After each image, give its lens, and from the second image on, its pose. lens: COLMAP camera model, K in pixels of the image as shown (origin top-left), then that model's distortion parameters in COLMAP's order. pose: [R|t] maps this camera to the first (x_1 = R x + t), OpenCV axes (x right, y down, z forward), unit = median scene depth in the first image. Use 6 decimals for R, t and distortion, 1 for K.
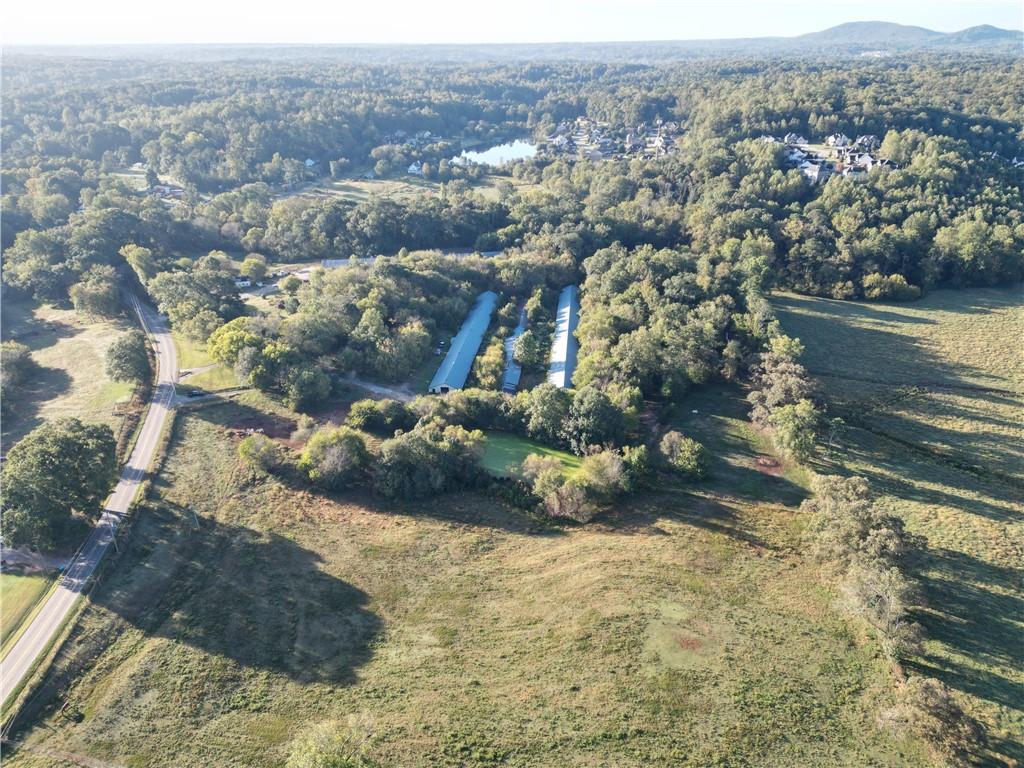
lens RADIAL K [[713.5, 0, 510.7], [0, 713.5, 381.4], [0, 0, 1]] dist [0.089663, -0.082024]
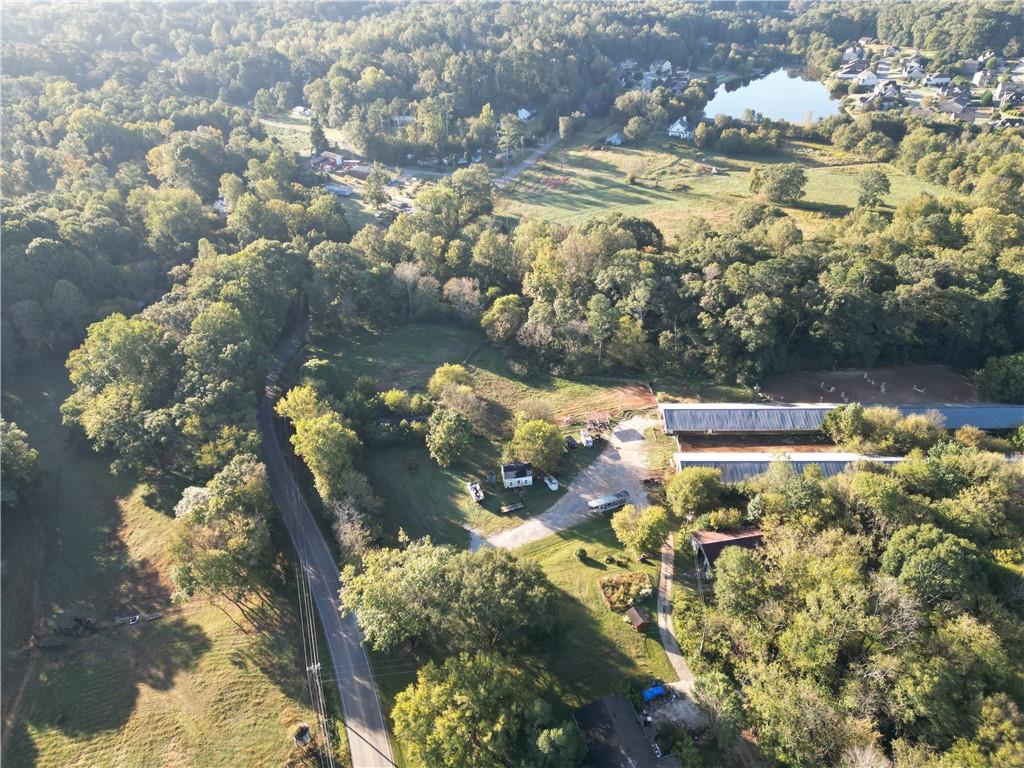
lens RADIAL K [[713.5, 0, 510.7], [0, 713.5, 381.4], [0, 0, 1]] dist [0.089663, -0.082024]
pose [[0.982982, 0.094133, -0.157752, -0.160417], [-0.076061, 0.990223, 0.116931, -0.129962], [0.167217, -0.102942, 0.980531, 0.289136]]
